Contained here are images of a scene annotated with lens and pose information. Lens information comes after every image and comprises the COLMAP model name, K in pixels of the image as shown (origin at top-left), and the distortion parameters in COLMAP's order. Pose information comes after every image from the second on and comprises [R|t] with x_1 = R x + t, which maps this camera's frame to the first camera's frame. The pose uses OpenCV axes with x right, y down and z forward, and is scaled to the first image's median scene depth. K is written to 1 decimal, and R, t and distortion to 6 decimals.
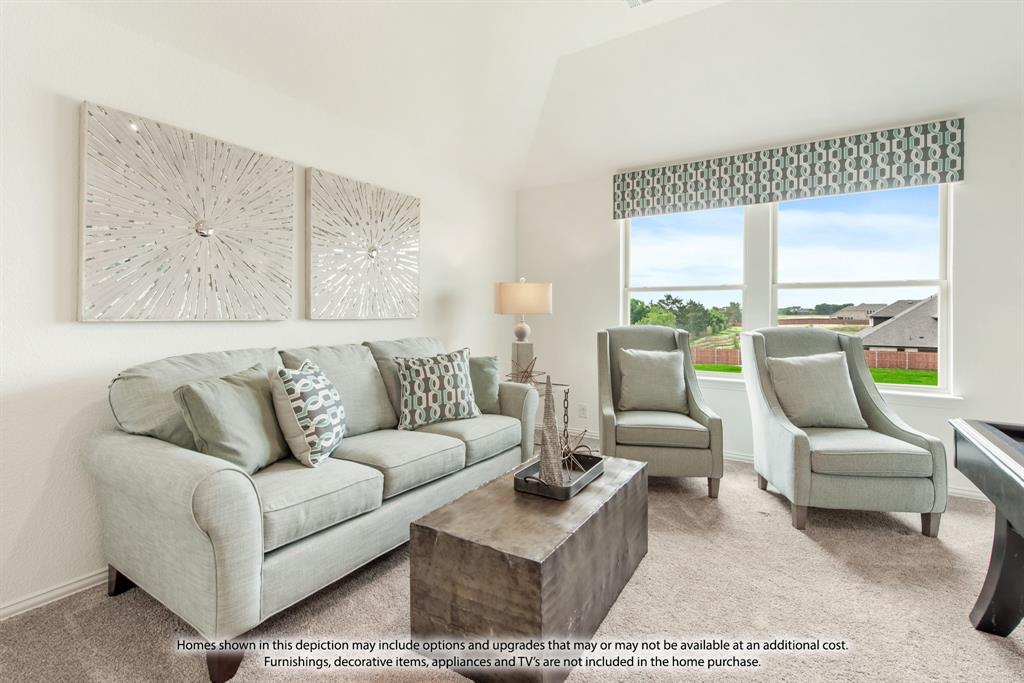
lens RADIAL K [[471.8, 0, 511.9], [0, 471.8, 310.4], [0, 0, 1]] dist [0.020689, -0.011060]
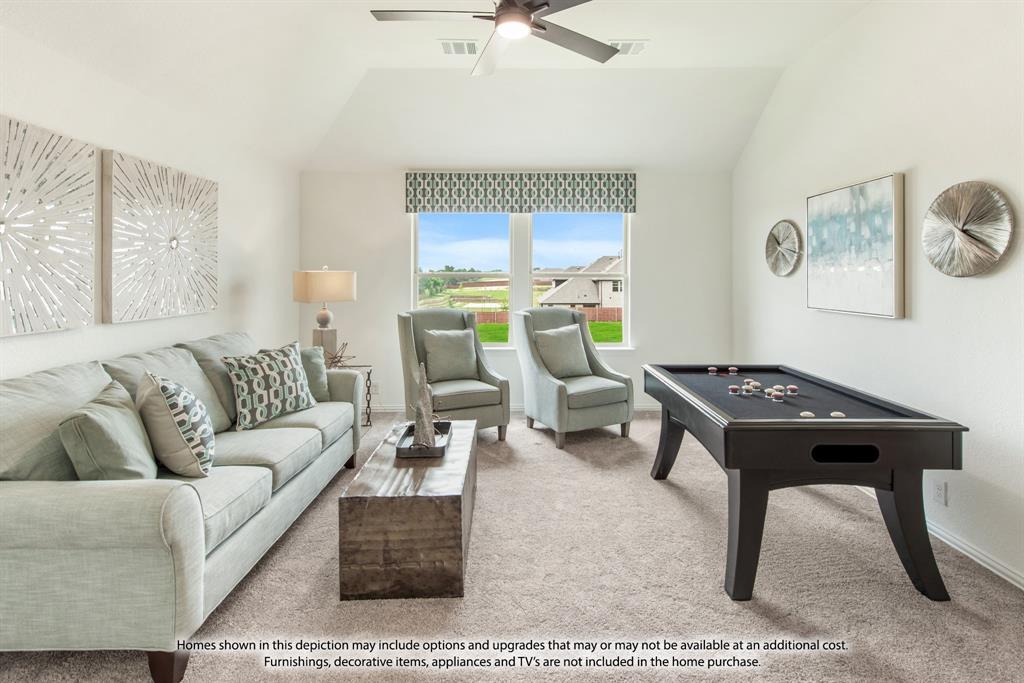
lens RADIAL K [[501.7, 0, 514.3], [0, 501.7, 274.7], [0, 0, 1]] dist [0.002459, -0.000124]
pose [[0.837058, -0.005951, 0.547081, -0.320636], [0.002611, 0.999973, 0.006883, -0.078276], [-0.547107, -0.004333, 0.837051, -0.191237]]
